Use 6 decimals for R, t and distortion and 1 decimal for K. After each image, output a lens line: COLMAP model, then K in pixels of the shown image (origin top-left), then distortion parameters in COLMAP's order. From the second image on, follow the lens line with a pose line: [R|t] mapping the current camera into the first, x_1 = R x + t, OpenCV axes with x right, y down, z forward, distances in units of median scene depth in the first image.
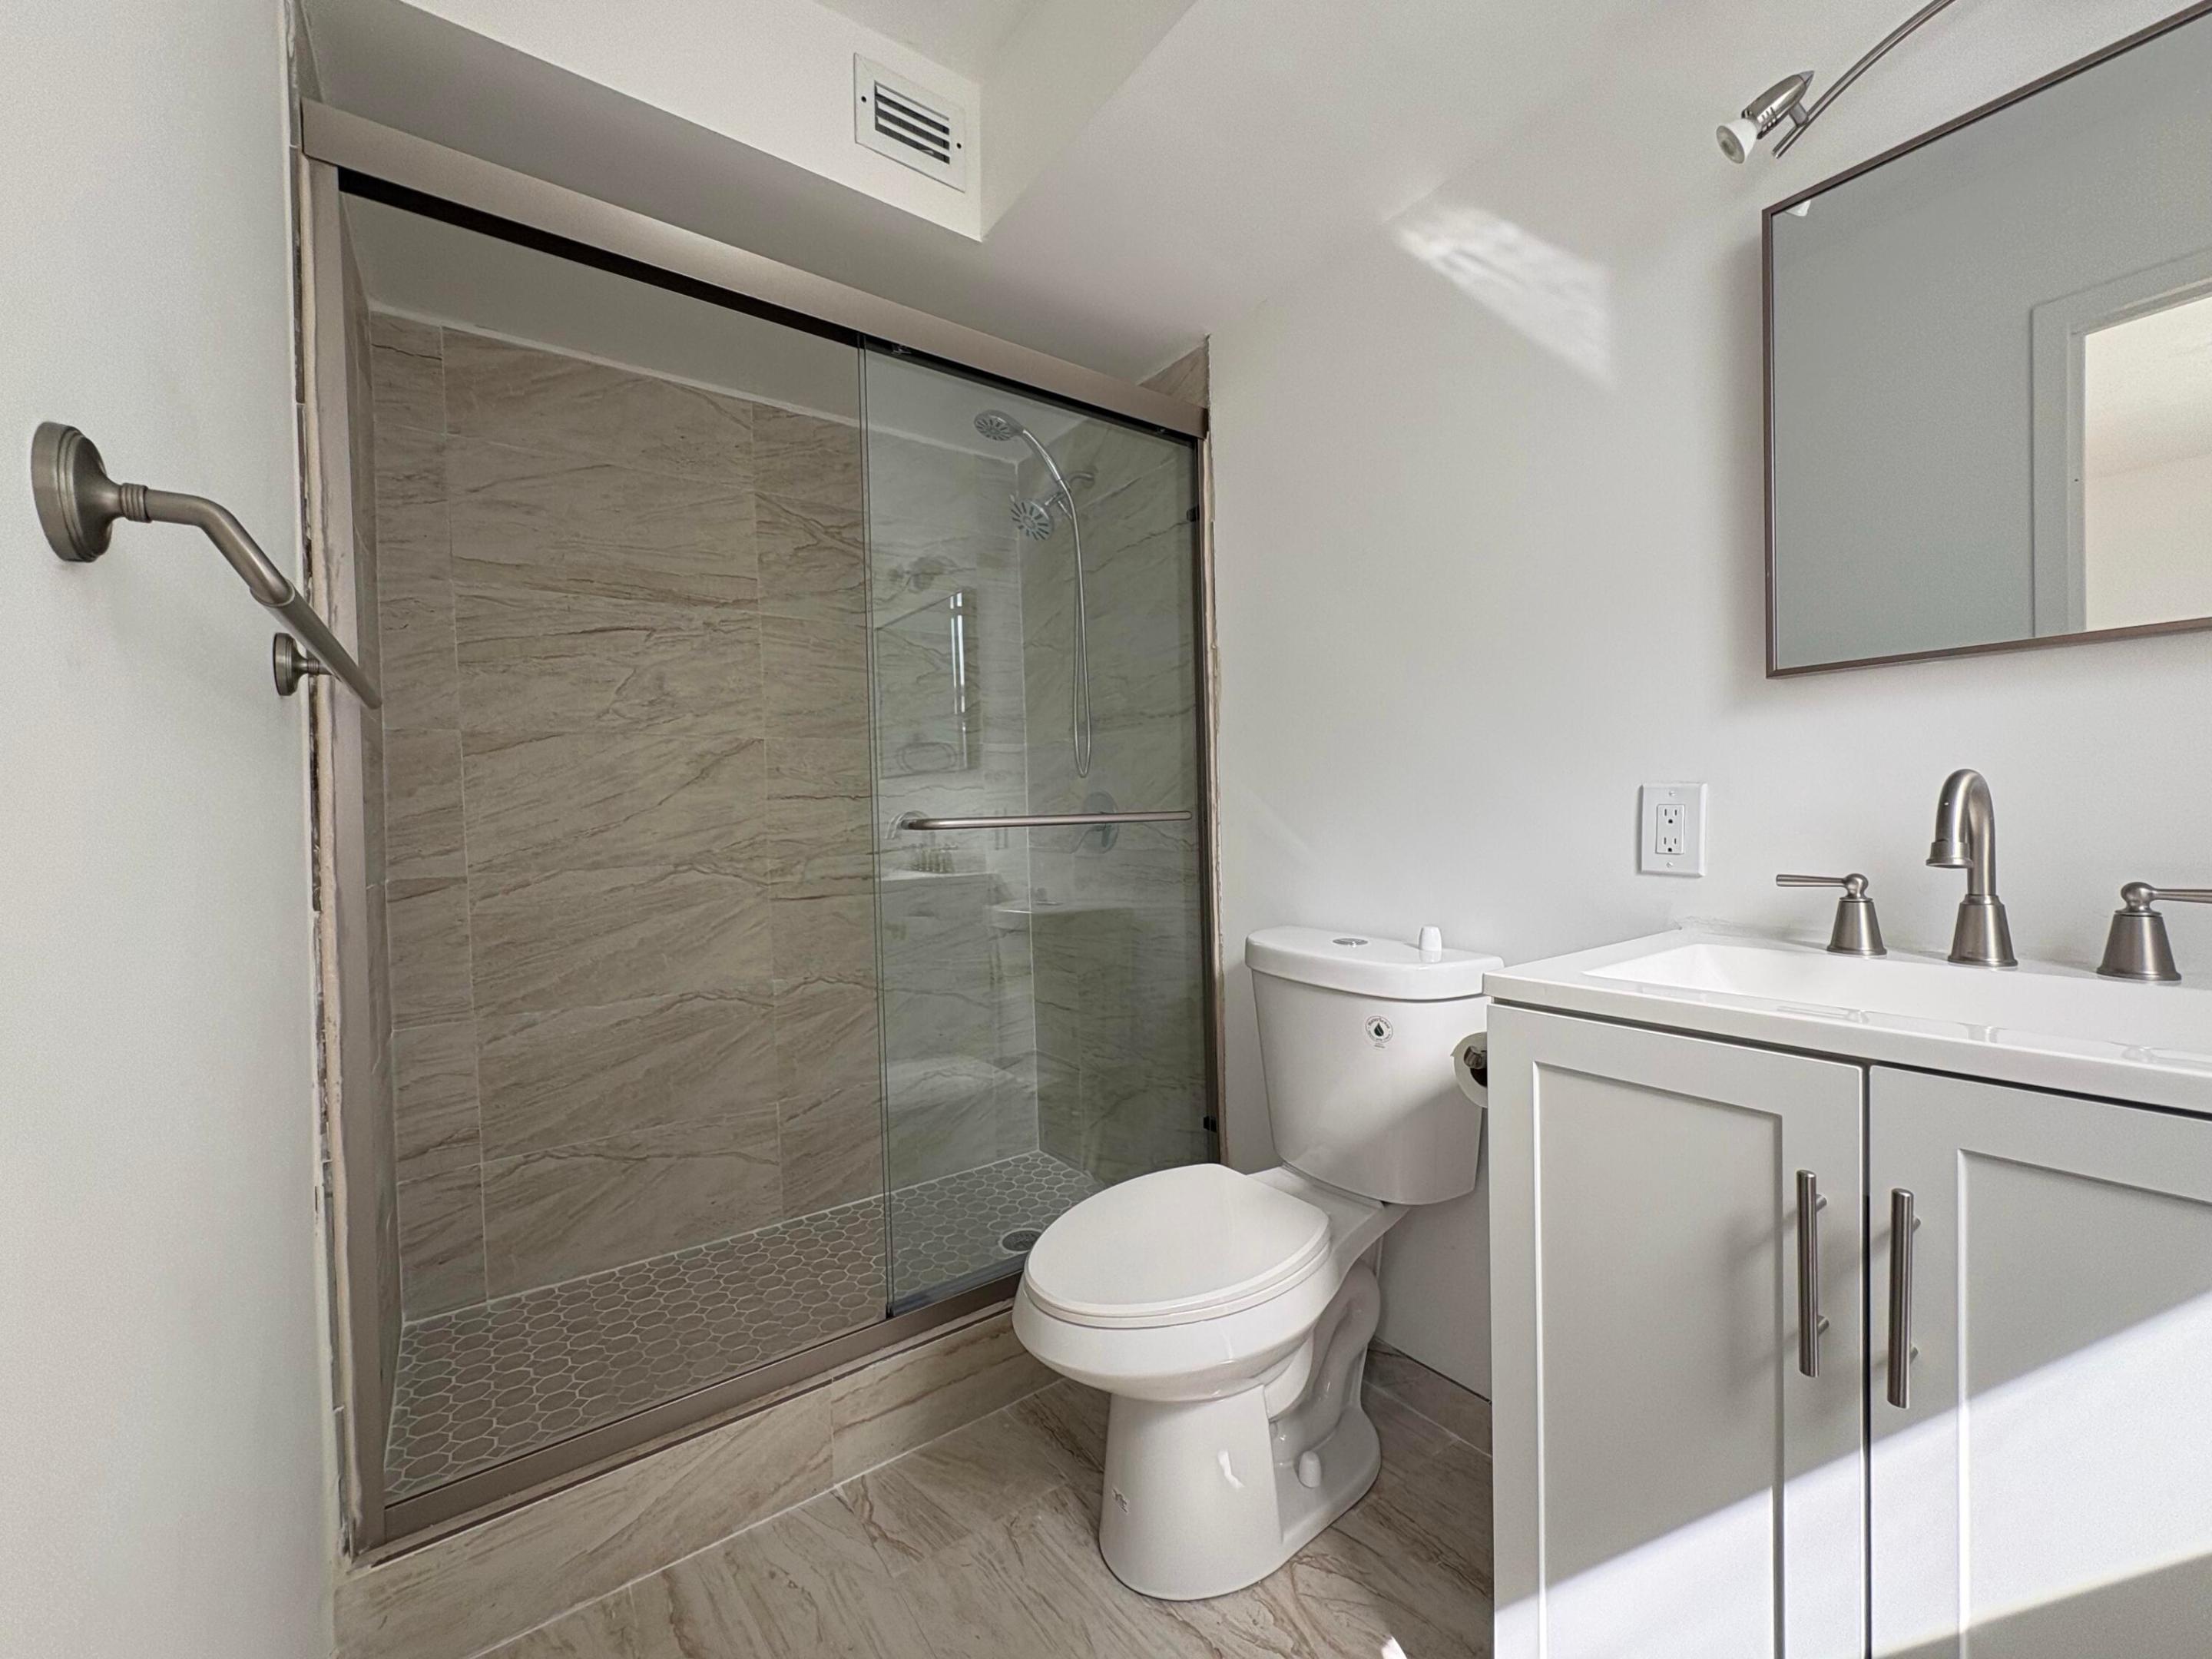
lens RADIAL K [[875.9, 0, 1107.7], [0, 875.9, 831.0], [0, 0, 1]] dist [0.000364, -0.000099]
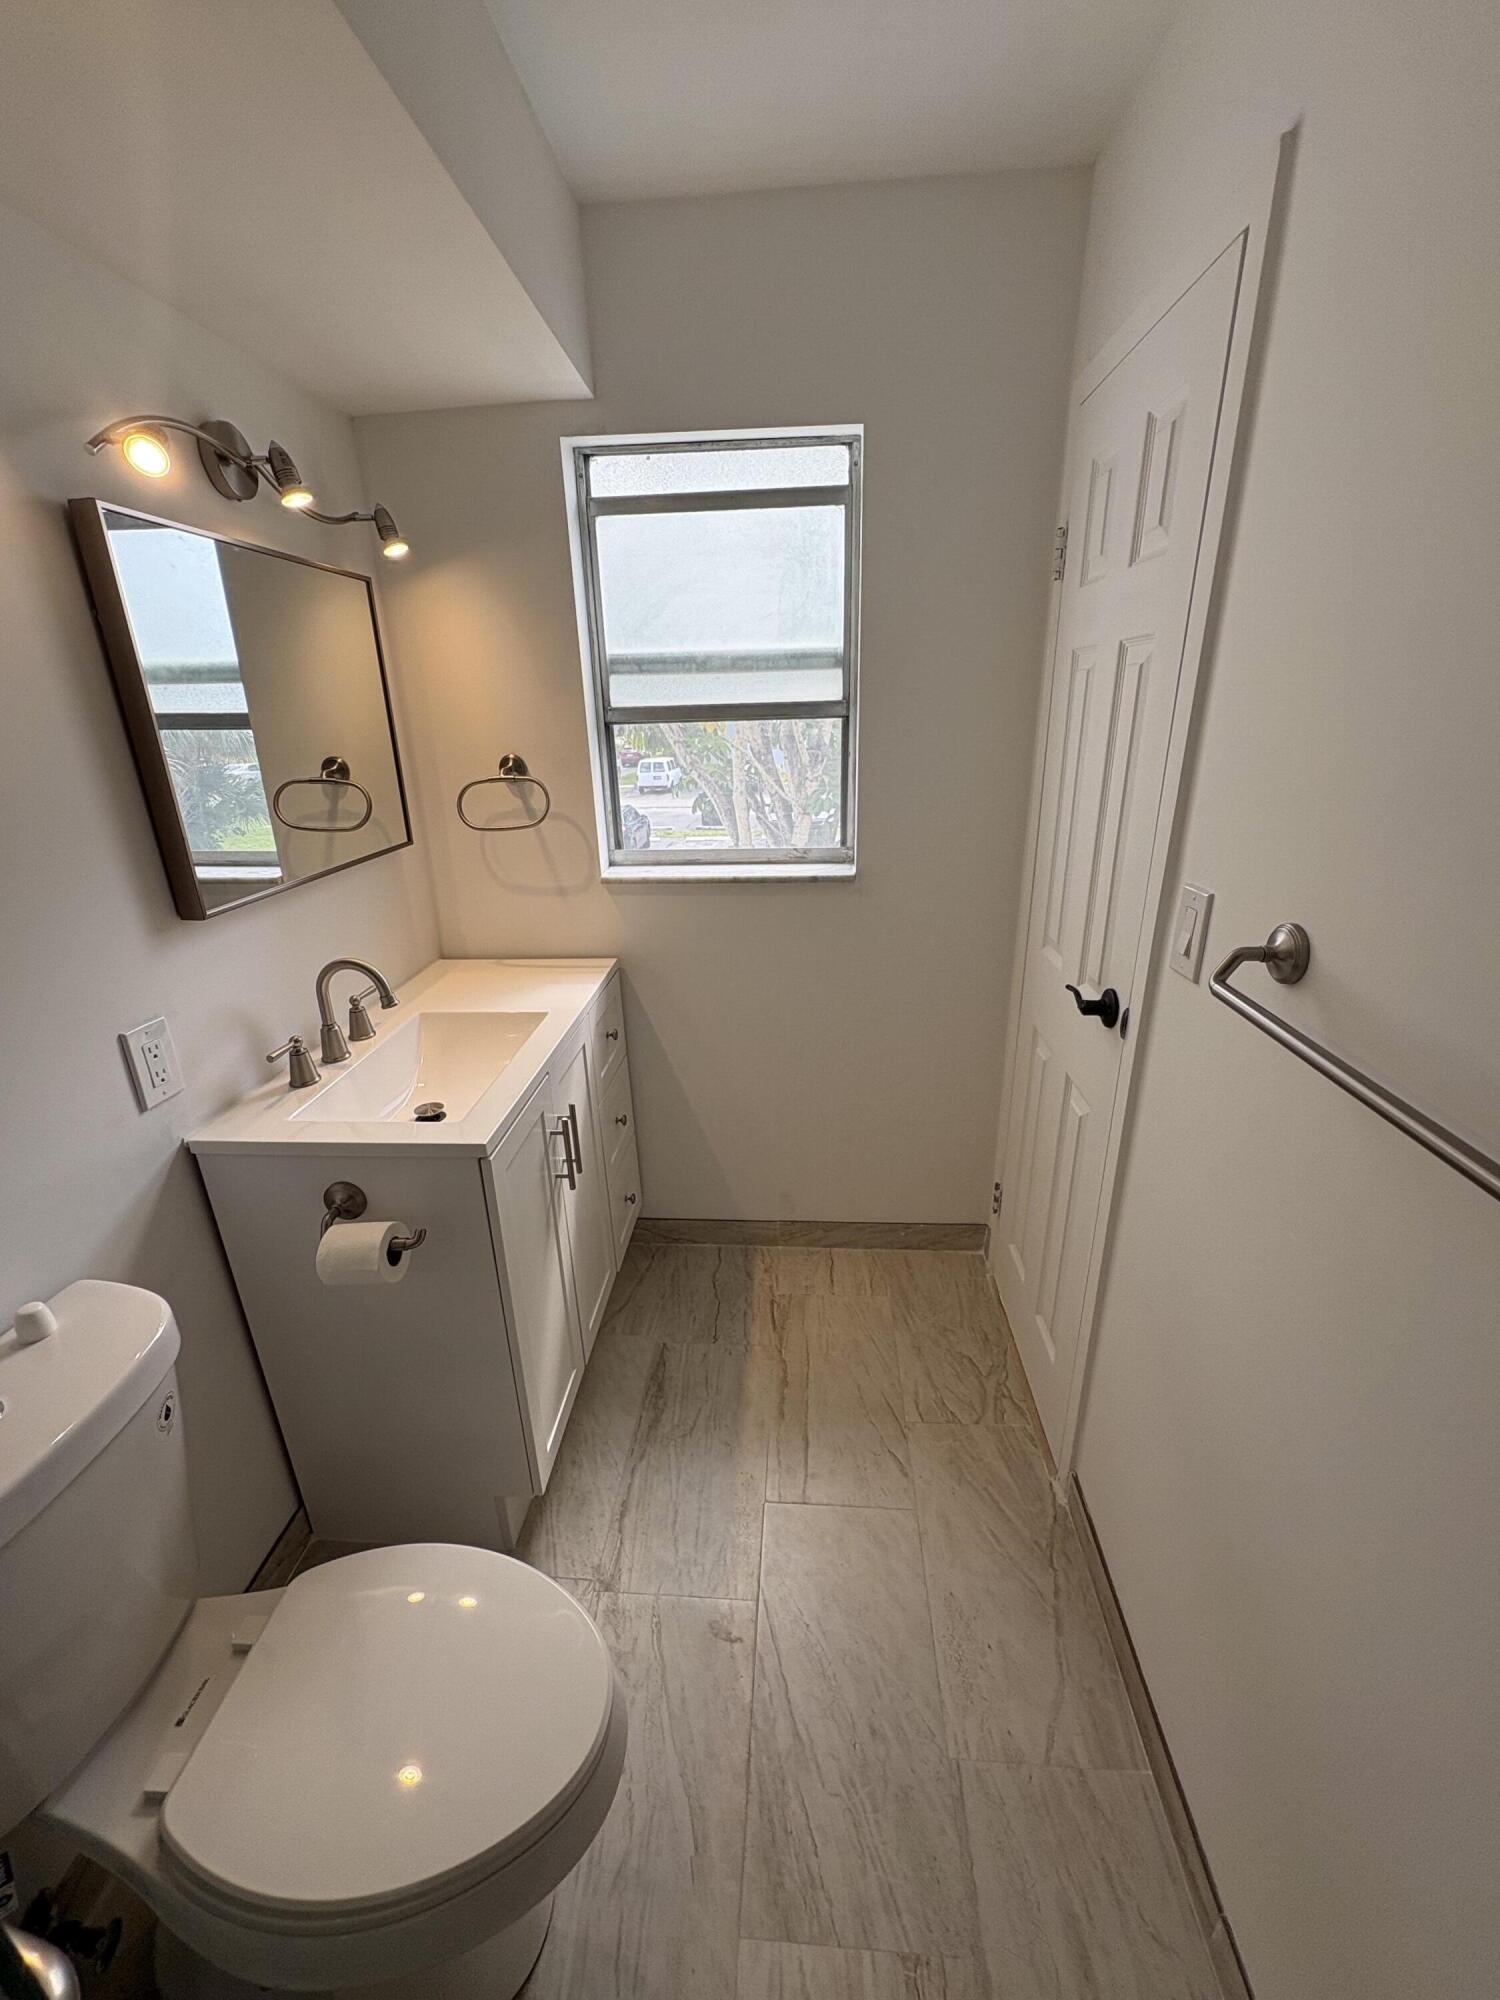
lens RADIAL K [[792.0, 0, 746.1], [0, 792.0, 1000.3], [0, 0, 1]] dist [0.000364, -0.000099]
pose [[-0.762076, -0.188623, 0.619405, -0.316899], [0.053302, 0.935105, 0.350339, -0.236313], [-0.645290, 0.300001, -0.702567, 0.742579]]
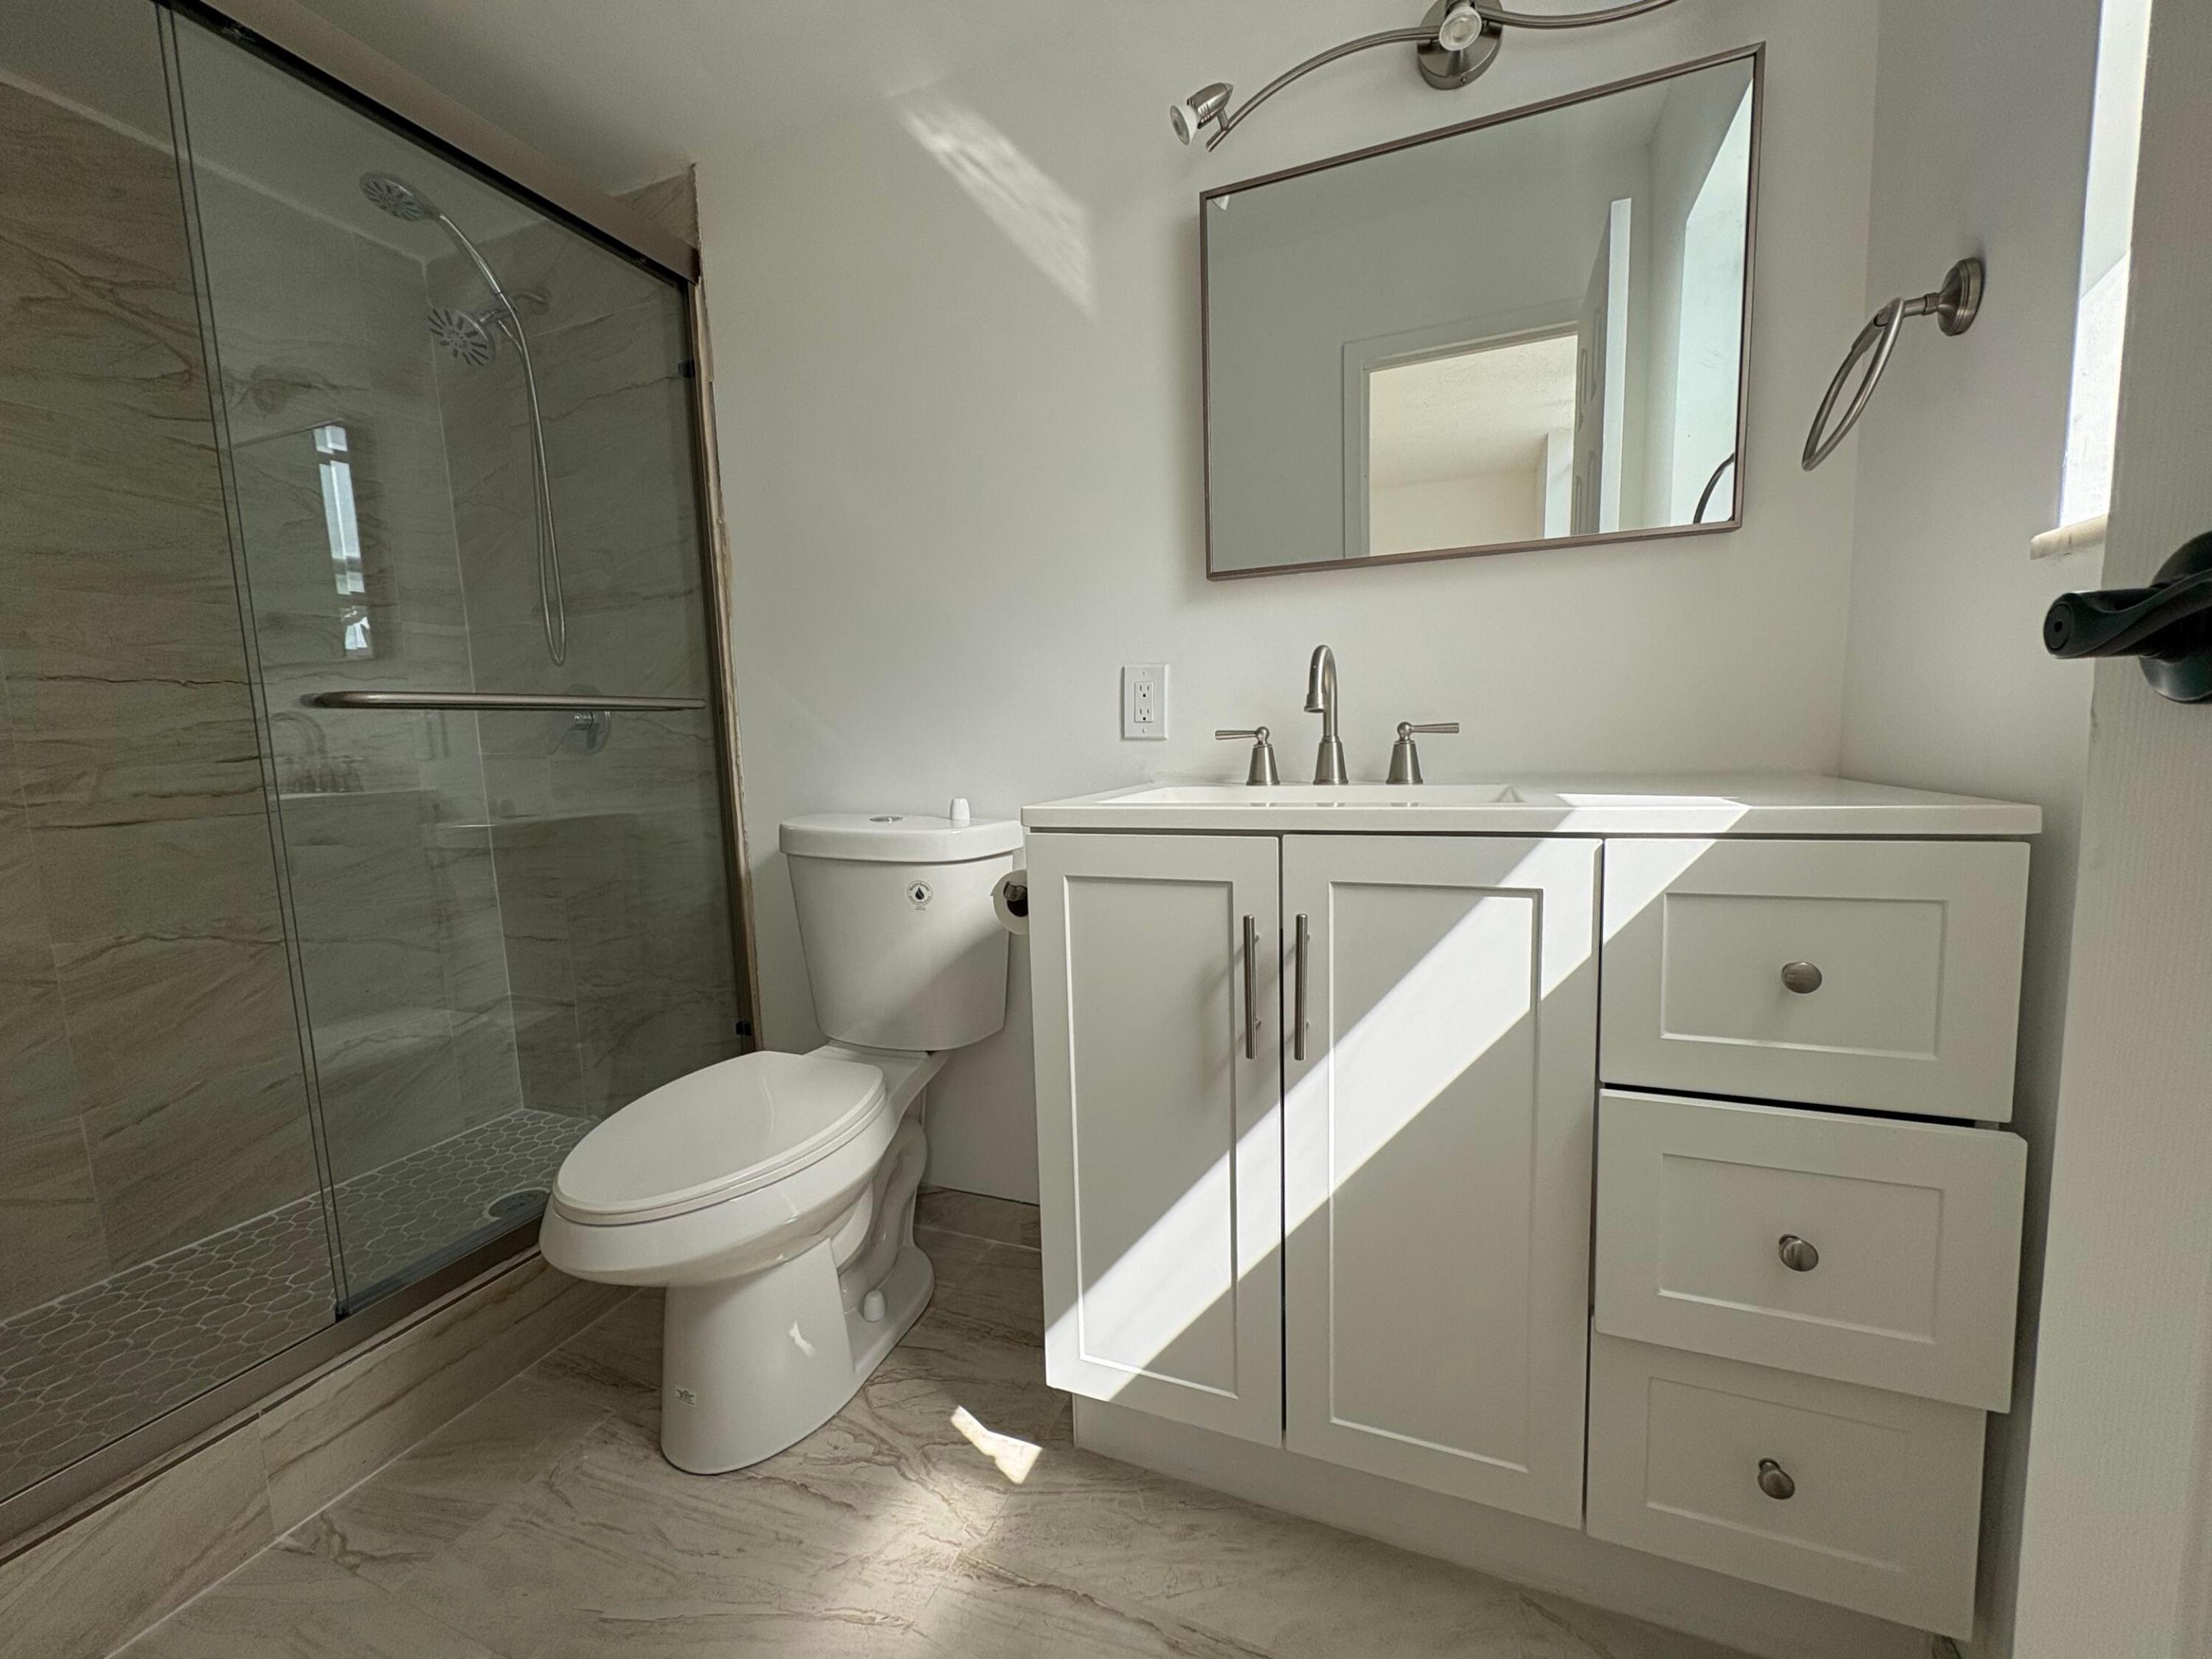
lens RADIAL K [[875.9, 0, 1103.6], [0, 875.9, 830.2], [0, 0, 1]] dist [0.000364, -0.000099]
pose [[0.848961, -0.060941, 0.524929, -0.040507], [0.021617, 0.996502, 0.080726, 0.047807], [-0.528013, -0.057186, 0.847309, -0.015979]]
